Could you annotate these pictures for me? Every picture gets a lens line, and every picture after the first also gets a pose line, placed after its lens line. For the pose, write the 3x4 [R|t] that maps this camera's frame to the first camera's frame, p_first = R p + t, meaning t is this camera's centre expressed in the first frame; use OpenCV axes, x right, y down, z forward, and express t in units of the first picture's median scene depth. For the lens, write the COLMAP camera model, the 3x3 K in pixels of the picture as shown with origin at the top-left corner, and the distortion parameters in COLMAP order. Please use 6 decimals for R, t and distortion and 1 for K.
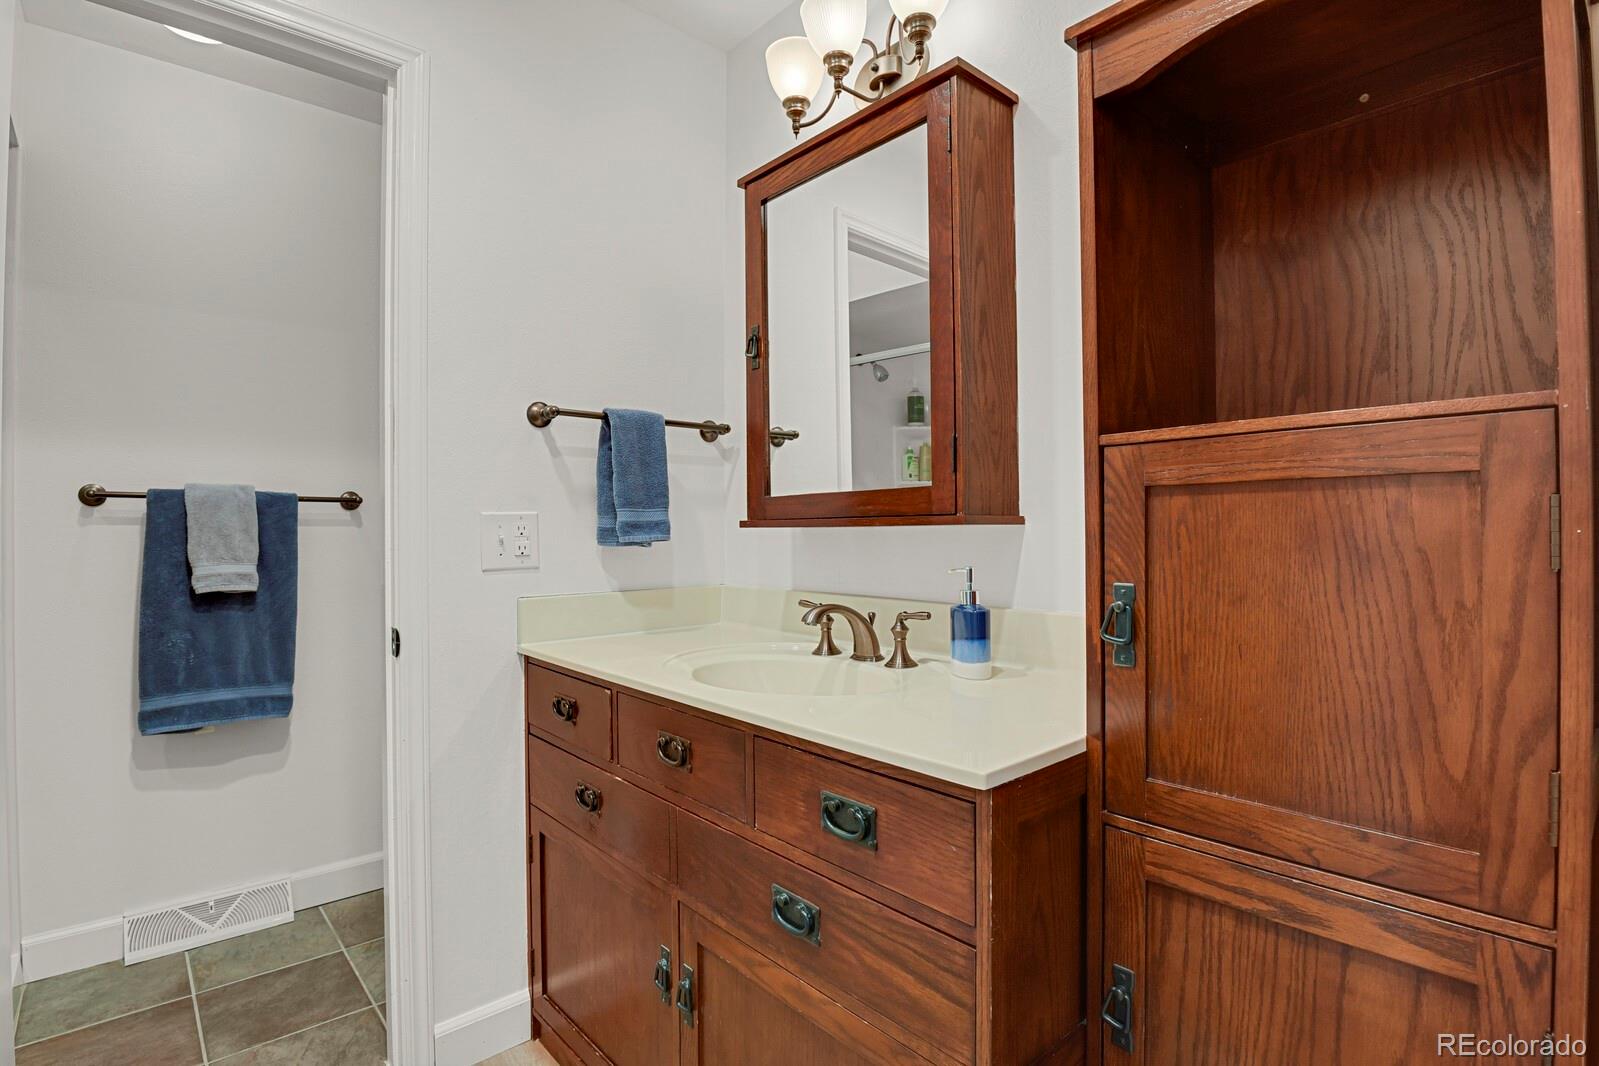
lens RADIAL K [[780.8, 0, 795.7], [0, 780.8, 530.7], [0, 0, 1]] dist [-0.018352, -0.006620]
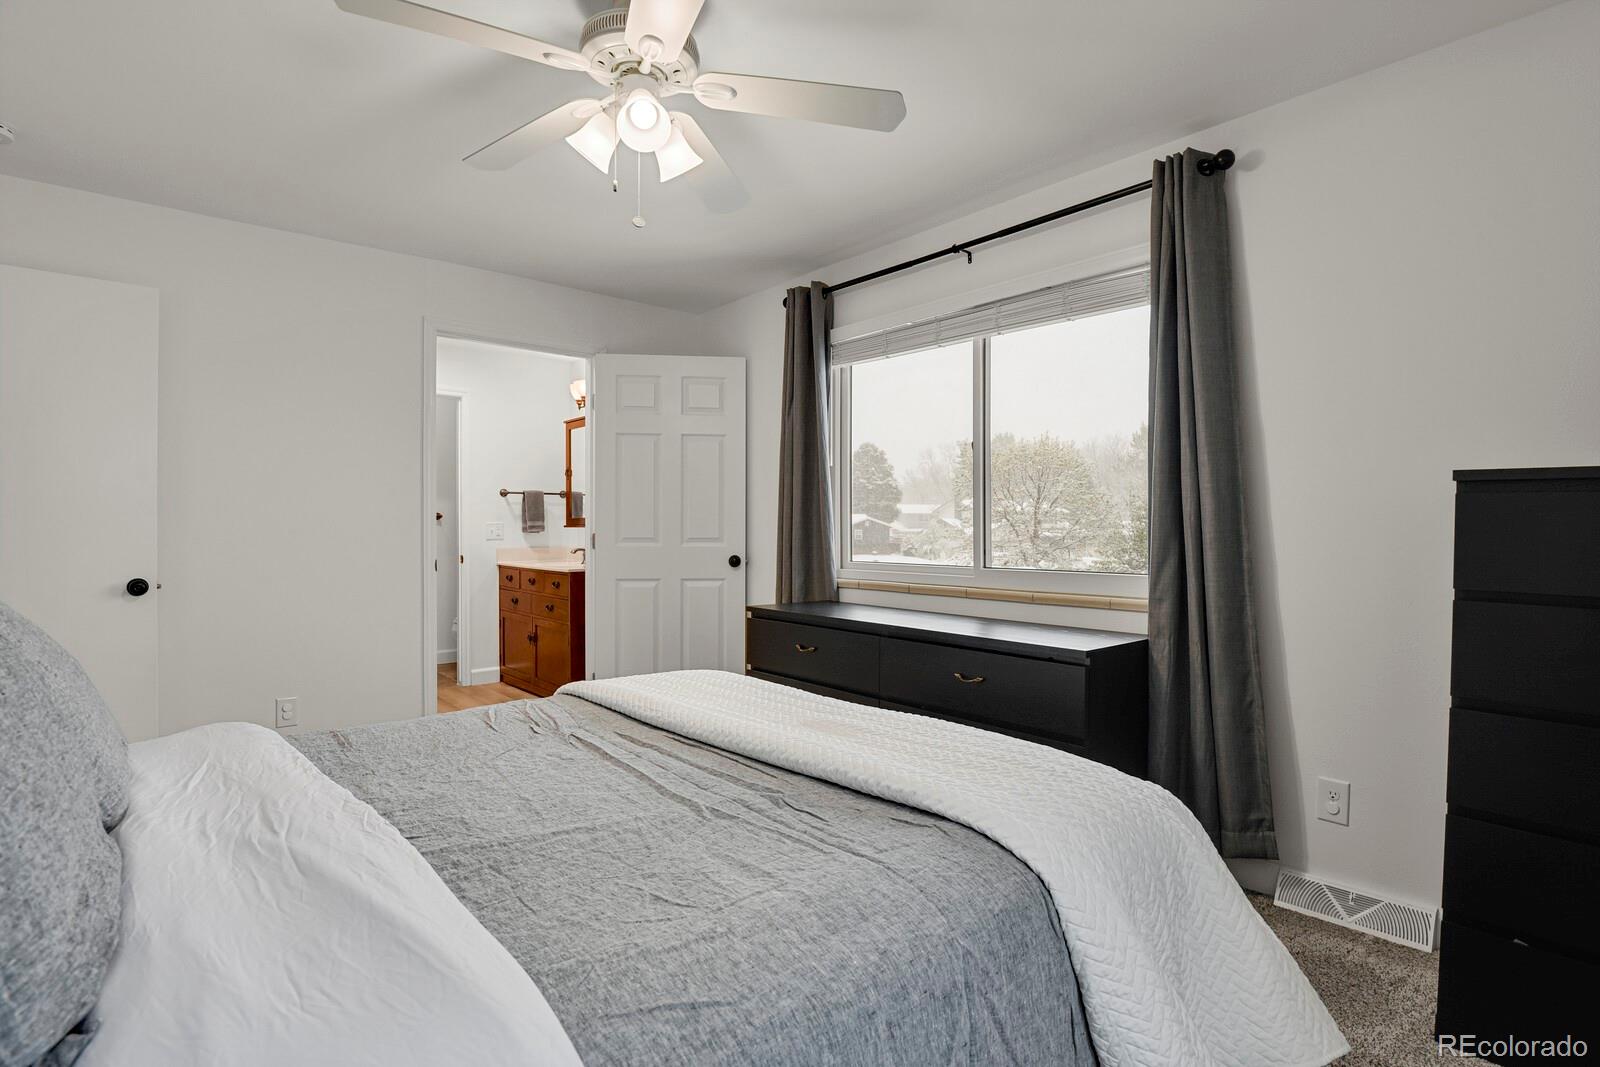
lens RADIAL K [[781.3, 0, 802.4], [0, 781.3, 533.5], [0, 0, 1]] dist [-0.018352, -0.006620]
pose [[0.999994, 0.002456, -0.002262, 0.942498], [-0.002457, 0.999997, -0.000471, 0.021205], [0.002261, 0.000477, 0.999997, -2.292300]]
